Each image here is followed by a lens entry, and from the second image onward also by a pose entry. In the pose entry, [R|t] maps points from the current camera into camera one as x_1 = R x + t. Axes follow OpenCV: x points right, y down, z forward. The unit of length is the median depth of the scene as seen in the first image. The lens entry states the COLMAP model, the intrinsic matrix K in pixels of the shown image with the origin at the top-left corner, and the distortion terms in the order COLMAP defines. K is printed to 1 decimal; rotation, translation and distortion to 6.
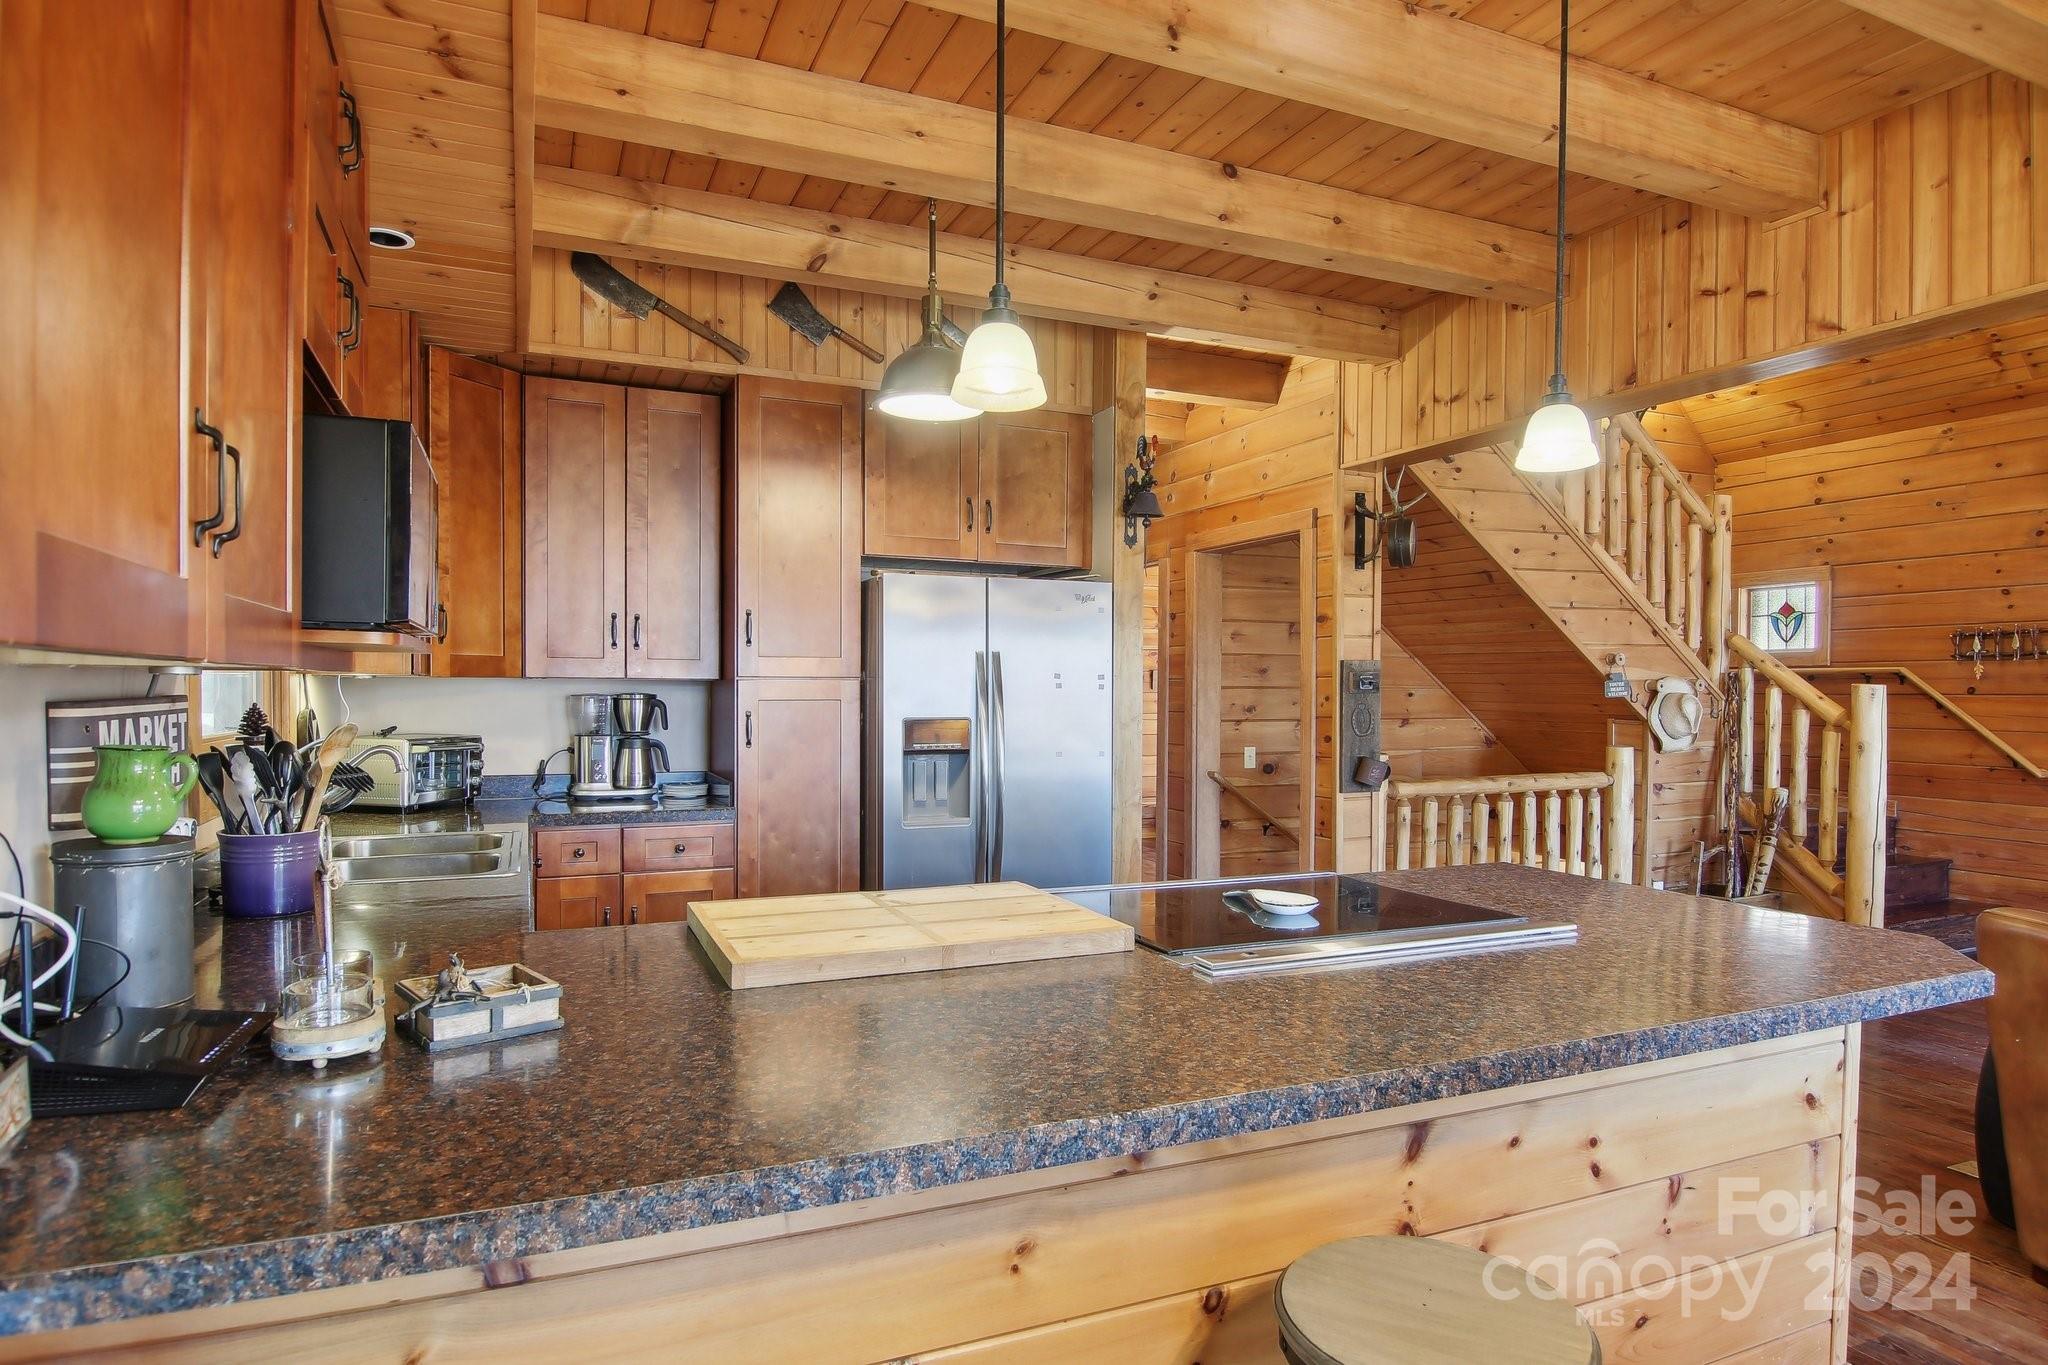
lens RADIAL K [[1150.1, 0, 1027.0], [0, 1150.1, 704.0], [0, 0, 1]] dist [0.009804, -0.021926]
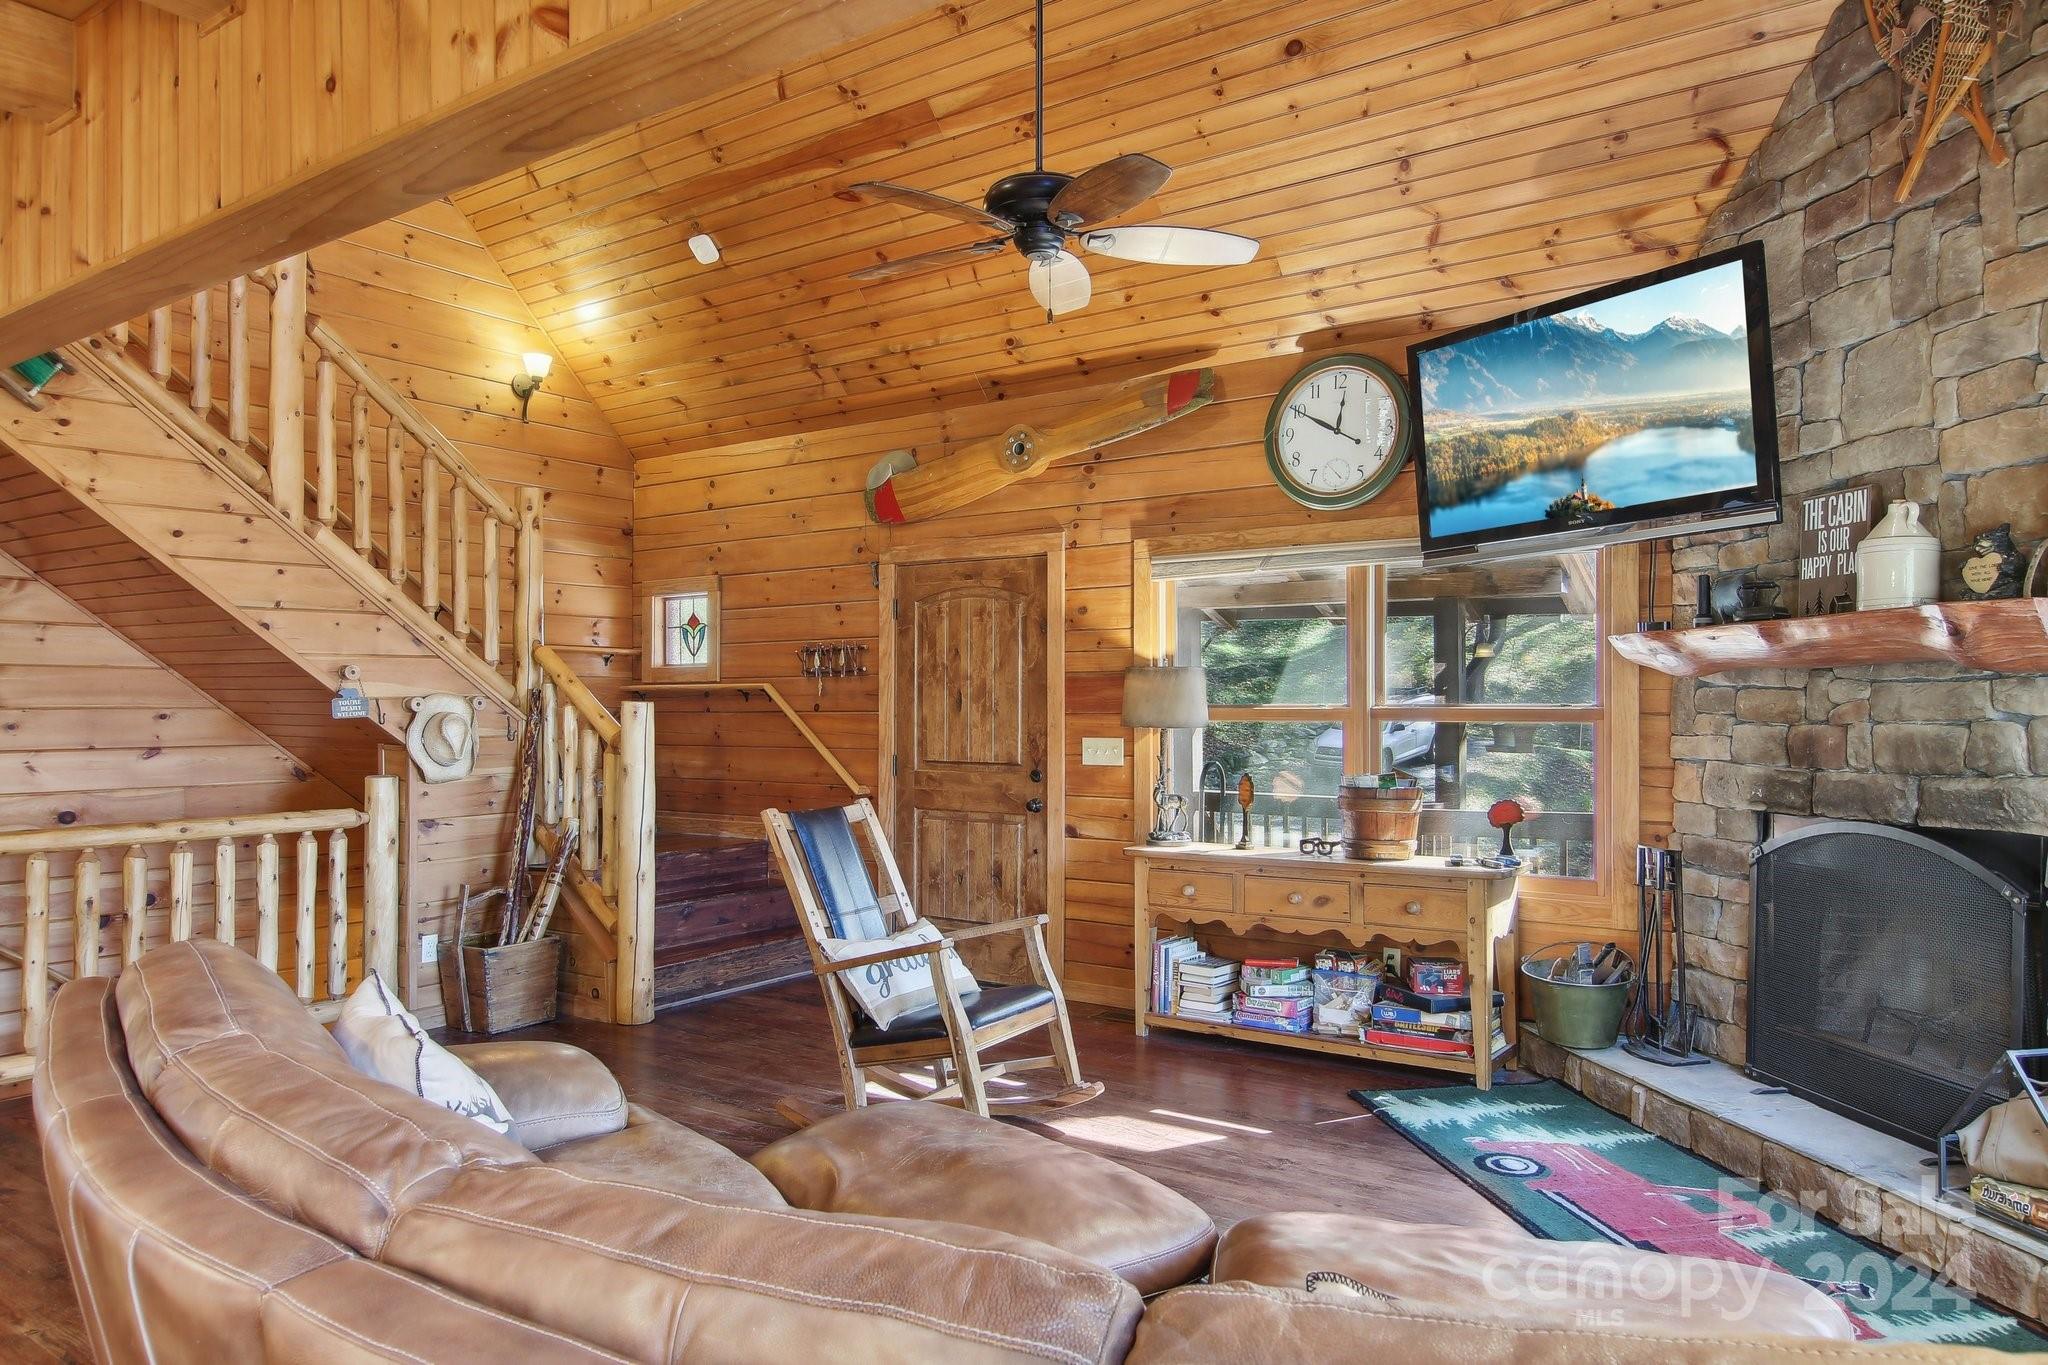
lens RADIAL K [[1335.3, 0, 1030.9], [0, 1335.3, 697.9], [0, 0, 1]] dist [0.000883, -0.004592]
pose [[0.853307, -0.001715, 0.521406, 0.439313], [0.012558, 0.999772, -0.017262, 0.002334], [-0.521257, 0.021277, 0.853134, -0.080087]]
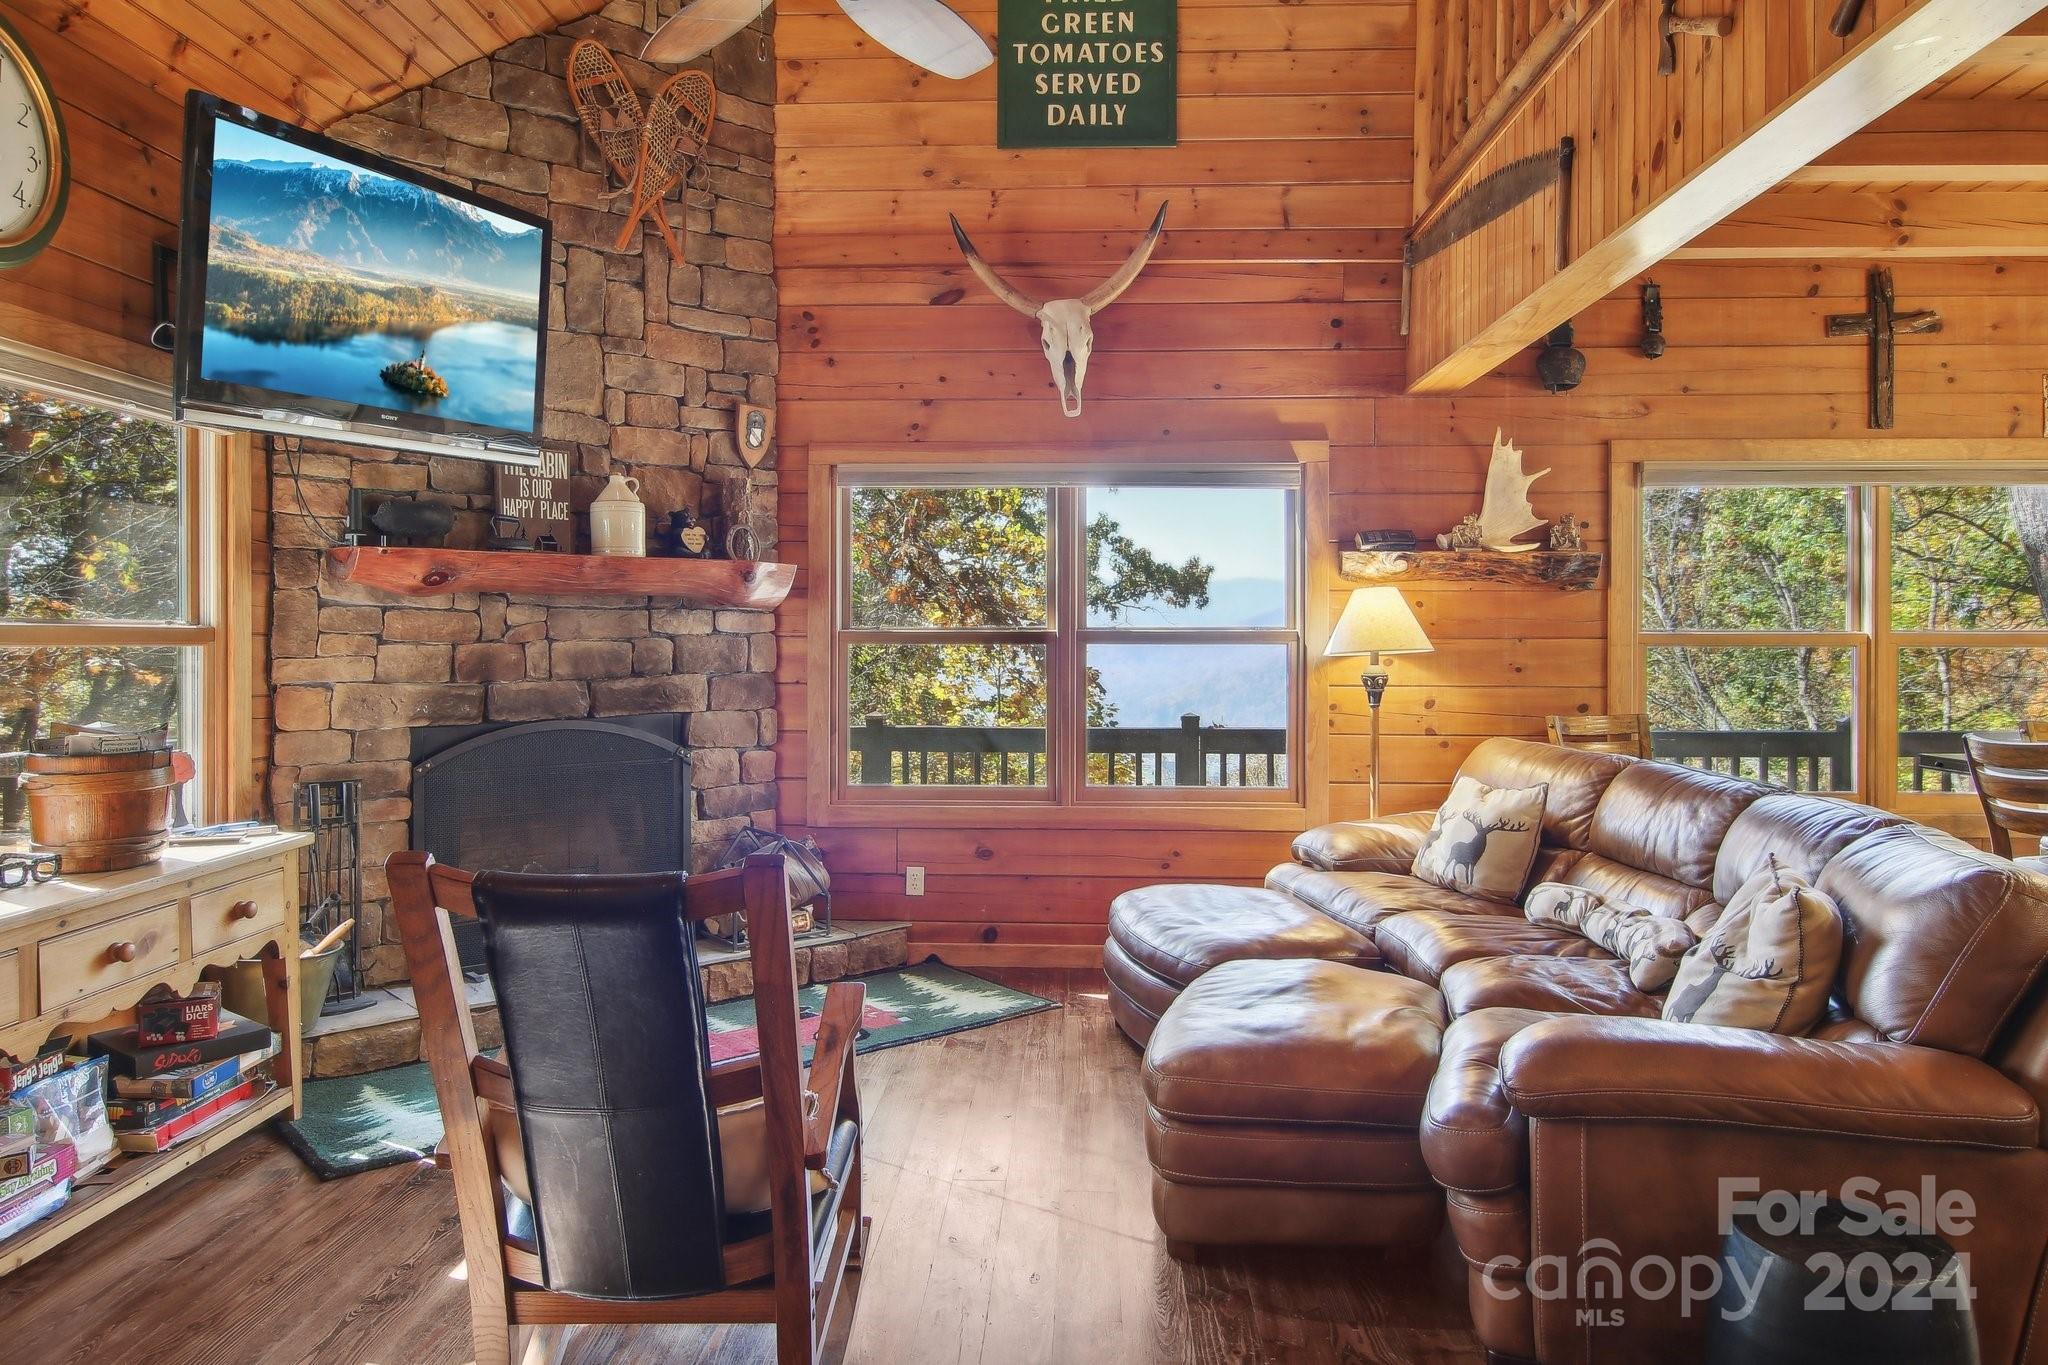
lens RADIAL K [[1346.1, 0, 1019.5], [0, 1346.1, 640.0], [0, 0, 1]] dist [0.011406, -0.022368]
pose [[-0.896092, -0.006493, 0.443821, 0.515946], [0.001242, 0.999852, 0.017135, -0.006051], [-0.443867, 0.015905, -0.895952, 0.928246]]
